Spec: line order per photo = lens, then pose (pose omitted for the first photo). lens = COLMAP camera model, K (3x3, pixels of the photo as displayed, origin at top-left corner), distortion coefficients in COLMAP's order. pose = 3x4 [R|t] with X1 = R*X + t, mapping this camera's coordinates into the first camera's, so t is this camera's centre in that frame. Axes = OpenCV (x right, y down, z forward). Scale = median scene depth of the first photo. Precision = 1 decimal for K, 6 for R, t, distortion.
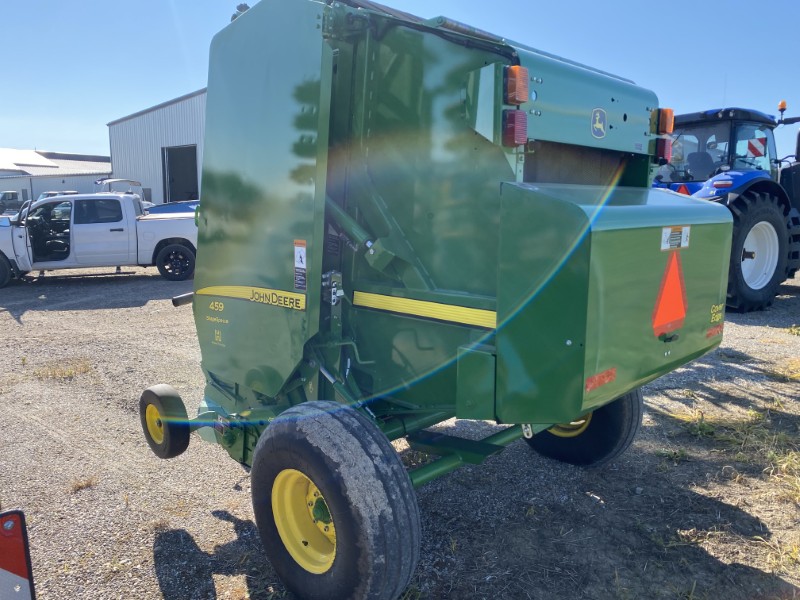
lens RADIAL K [[622.8, 0, 400.0], [0, 622.8, 300.0], [0, 0, 1]] dist [-0.001976, -0.001396]
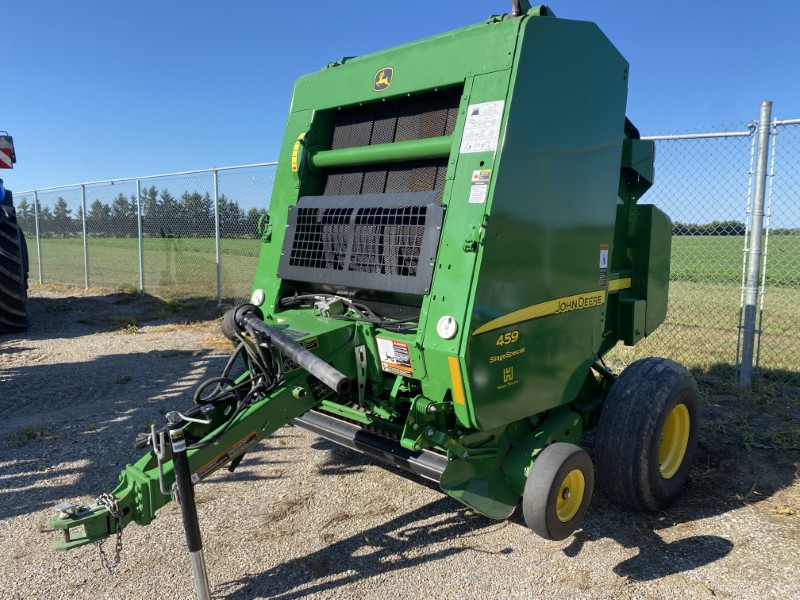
lens RADIAL K [[622.8, 0, 400.0], [0, 622.8, 300.0], [0, 0, 1]] dist [-0.001976, -0.001396]
pose [[-0.001422, -0.126993, 0.991903, -1.359277], [0.149804, 0.980684, 0.125771, -0.201818], [-0.988715, 0.148770, 0.017630, 1.395126]]
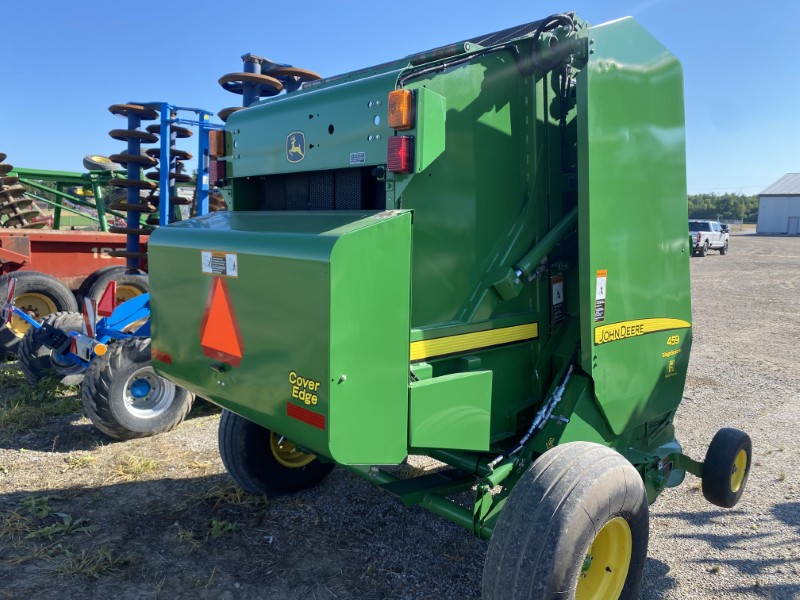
lens RADIAL K [[602.8, 0, 400.0], [0, 602.8, 300.0], [0, 0, 1]] dist [-0.001214, -0.002296]
pose [[-0.032810, 0.126521, -0.991421, 0.756472], [-0.165669, 0.977544, 0.130233, -0.117658], [0.985635, 0.168521, -0.011113, 0.715397]]
